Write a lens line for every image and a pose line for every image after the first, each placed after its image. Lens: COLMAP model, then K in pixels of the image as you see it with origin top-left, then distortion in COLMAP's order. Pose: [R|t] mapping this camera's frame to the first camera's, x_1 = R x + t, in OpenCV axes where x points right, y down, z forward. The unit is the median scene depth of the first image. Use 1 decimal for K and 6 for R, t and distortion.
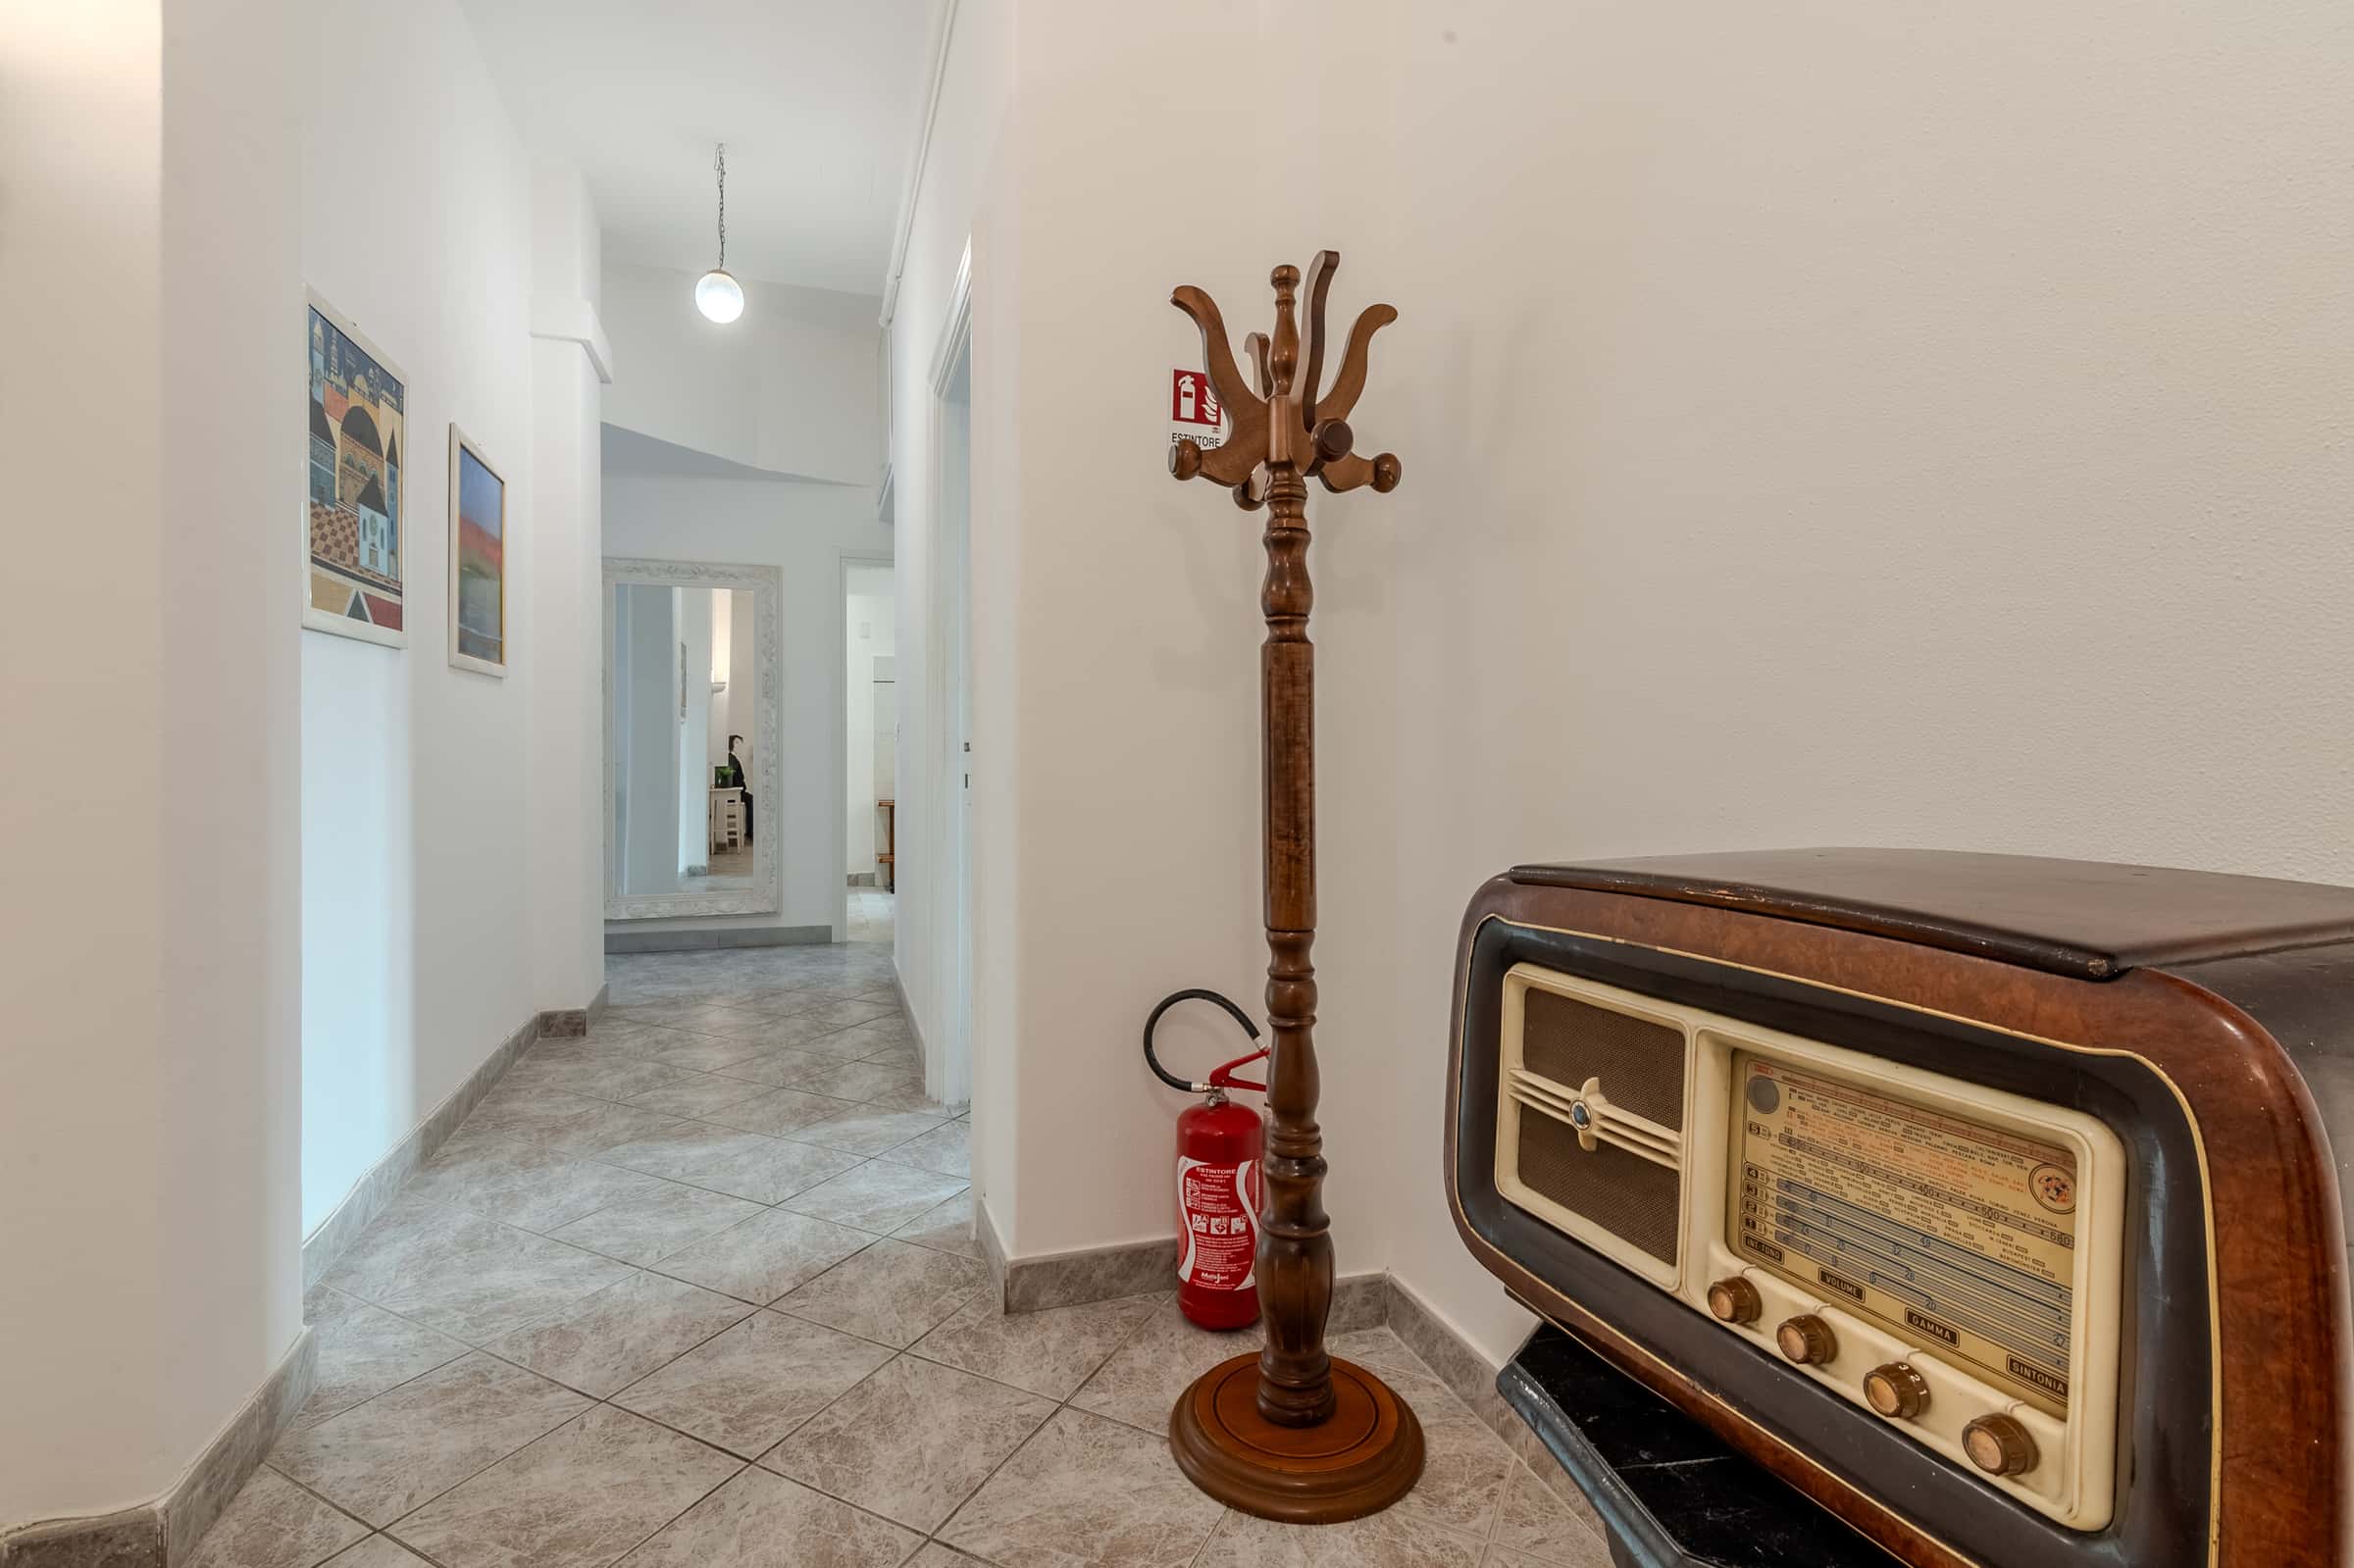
lens RADIAL K [[1103.1, 0, 1168.2], [0, 1103.1, 744.4], [0, 0, 1]] dist [0.009545, -0.004609]
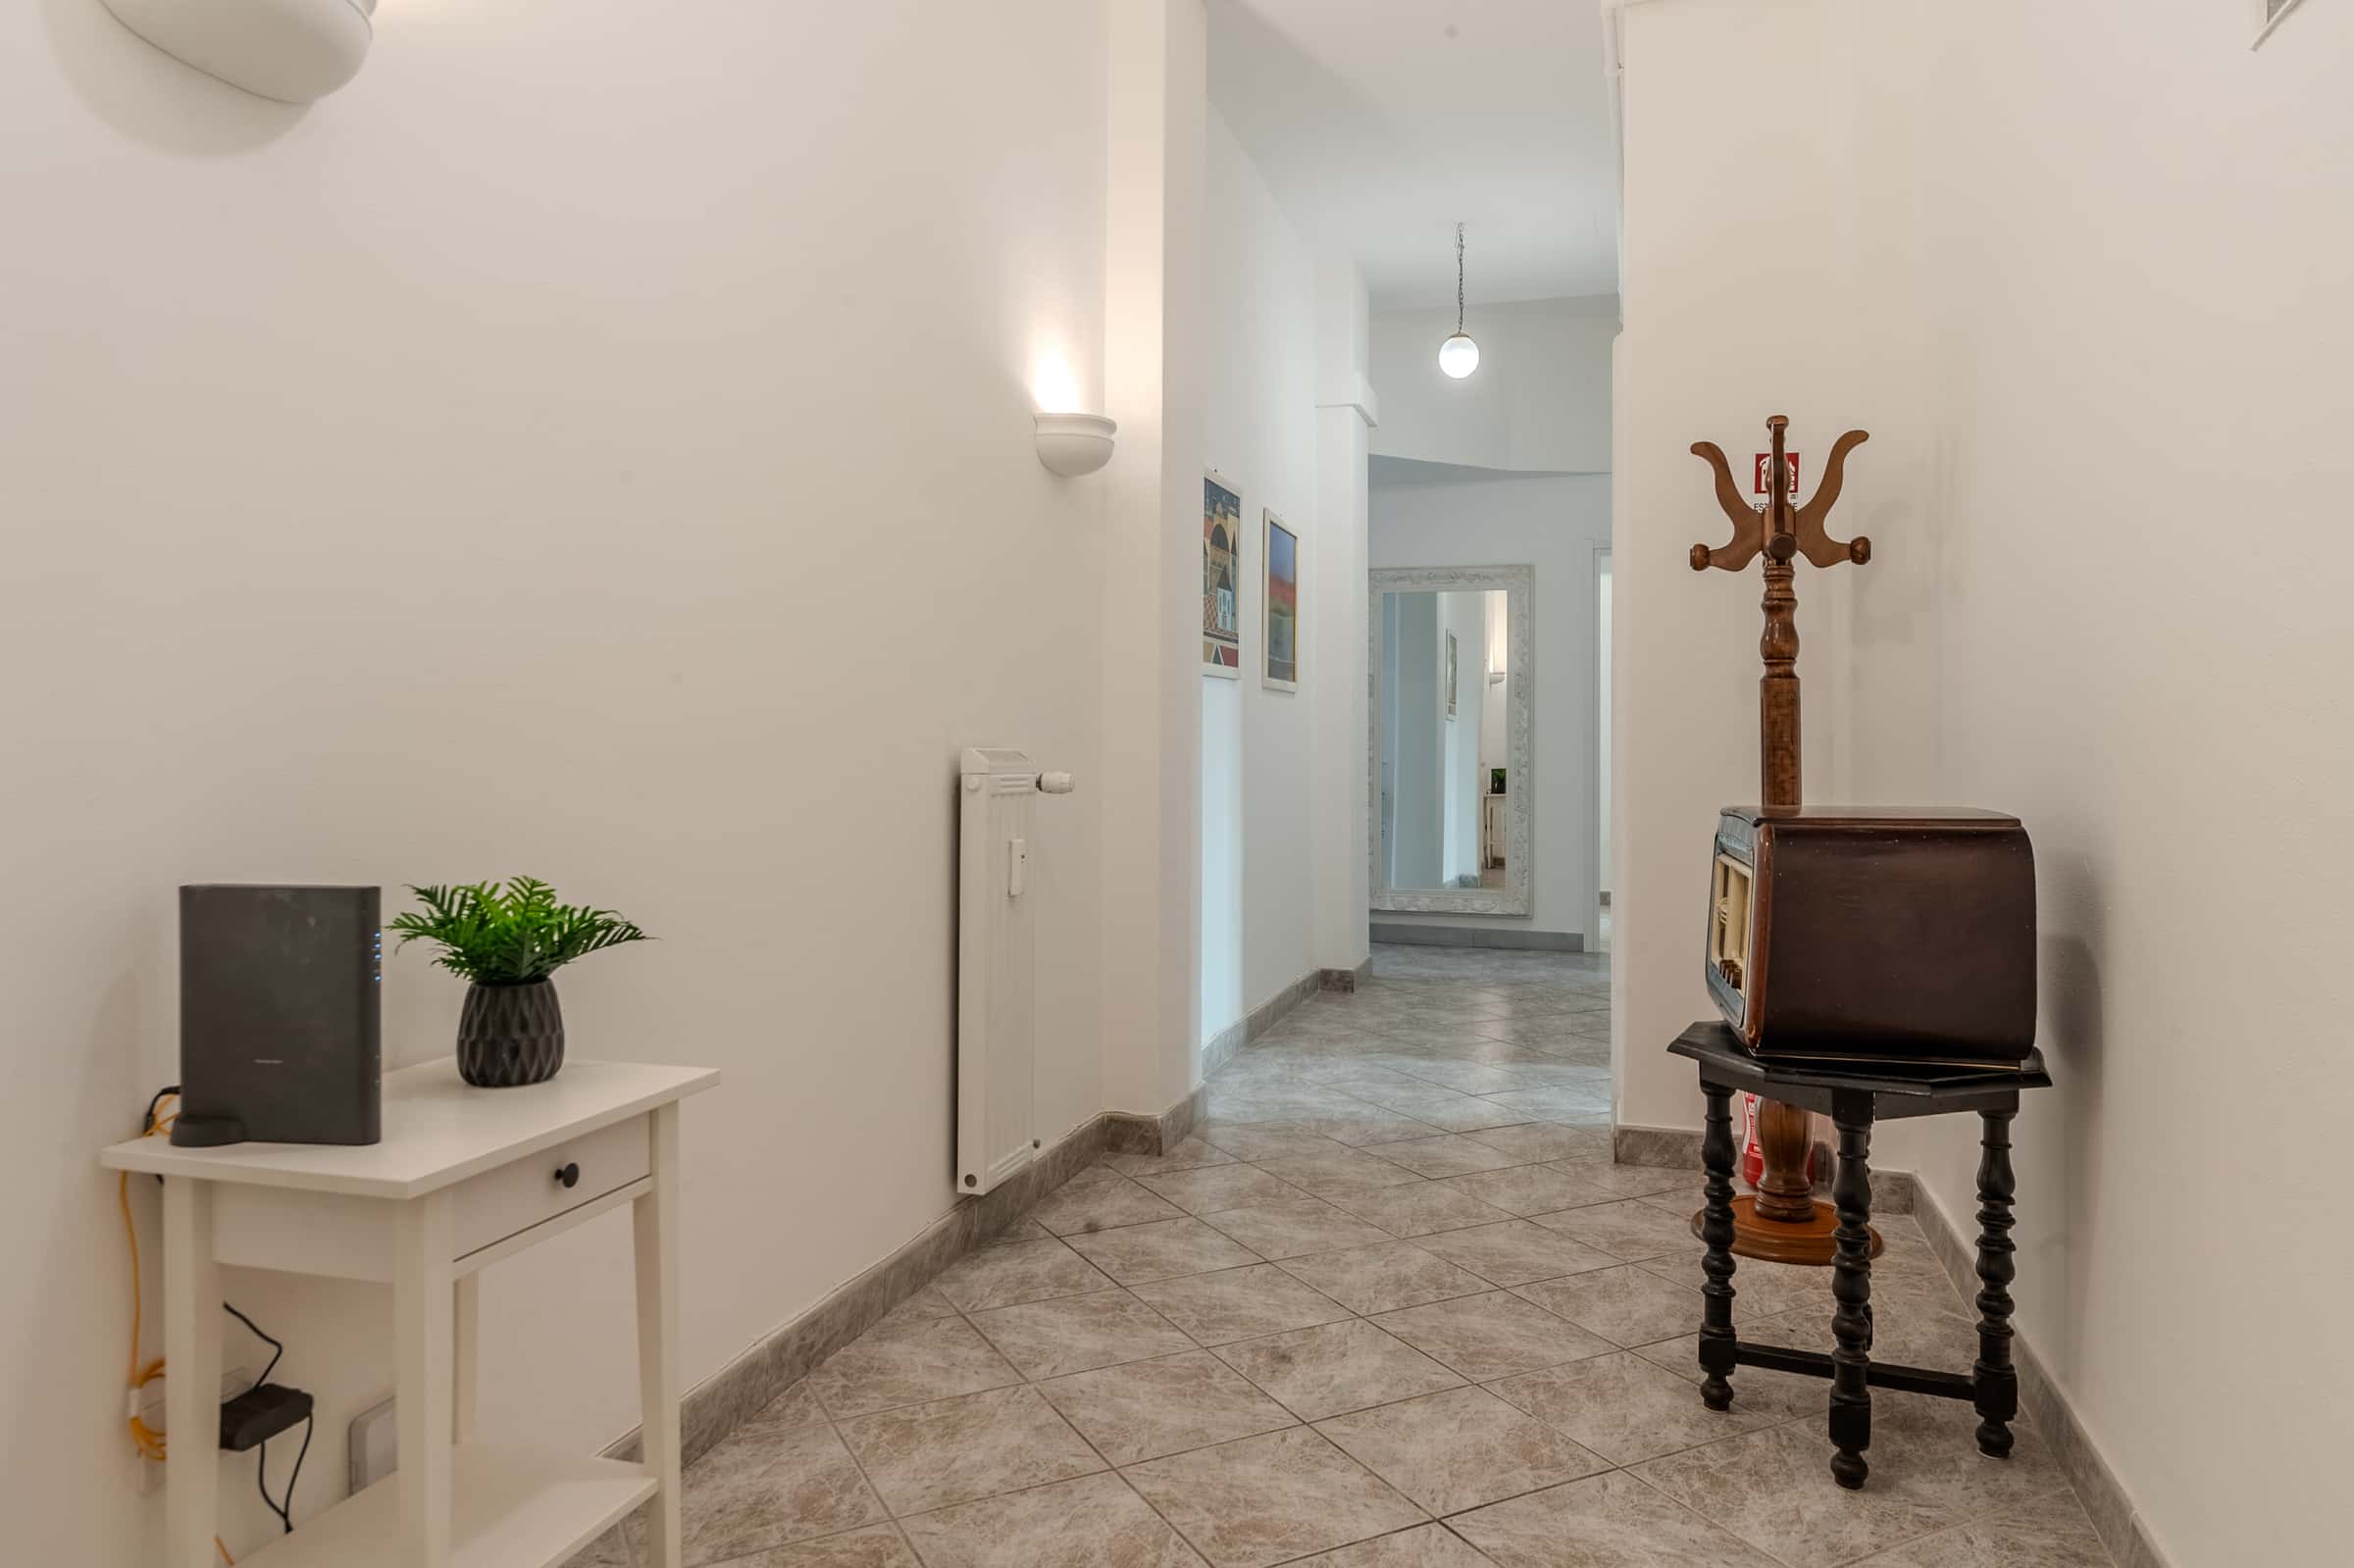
lens RADIAL K [[1487.1, 0, 1187.9], [0, 1487.1, 766.0], [0, 0, 1]] dist [-0.009117, -0.000435]
pose [[0.822764, 0.011154, -0.568273, 0.355115], [-0.002334, 0.999865, 0.016245, -0.004666], [0.568378, -0.012040, 0.822679, -0.629820]]
